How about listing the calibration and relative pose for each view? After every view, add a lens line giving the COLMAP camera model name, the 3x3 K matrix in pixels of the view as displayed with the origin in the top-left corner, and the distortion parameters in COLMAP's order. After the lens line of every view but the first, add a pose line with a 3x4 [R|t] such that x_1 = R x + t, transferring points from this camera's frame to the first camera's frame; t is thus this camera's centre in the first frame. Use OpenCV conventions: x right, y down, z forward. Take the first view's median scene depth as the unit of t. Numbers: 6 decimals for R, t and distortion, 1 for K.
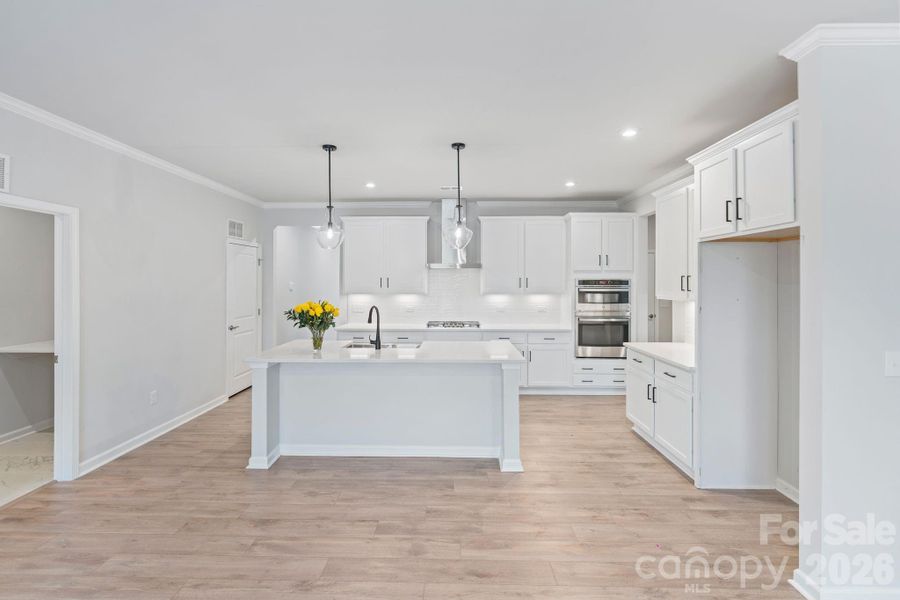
lens RADIAL K [[408.0, 0, 450.6], [0, 408.0, 278.2], [0, 0, 1]] dist [-0.002645, 0.000103]
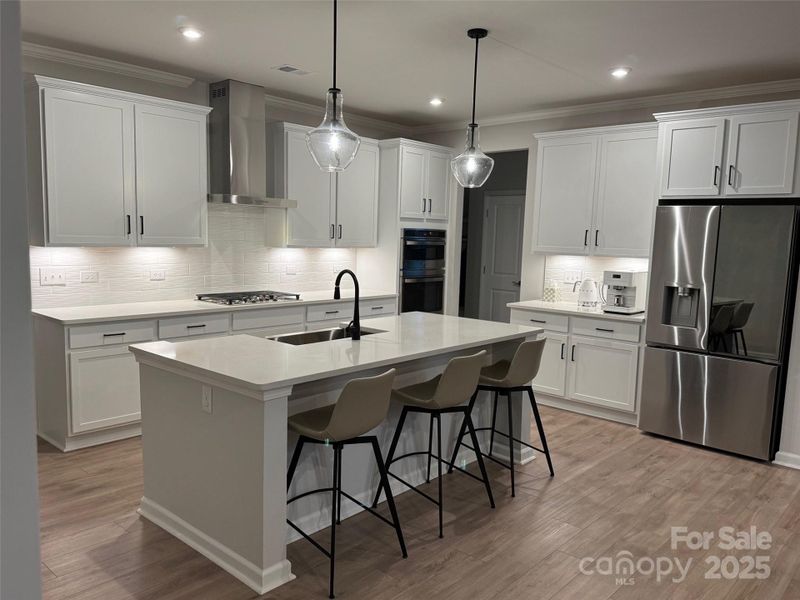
lens RADIAL K [[620.5, 0, 400.0], [0, 620.5, 300.0], [0, 0, 1]] dist [0.049694, -0.004949]
pose [[0.650623, -0.063041, 0.756779, -0.850088], [-0.033822, 0.993154, 0.111809, 0.007557], [-0.758647, -0.098341, 0.644037, 0.357332]]
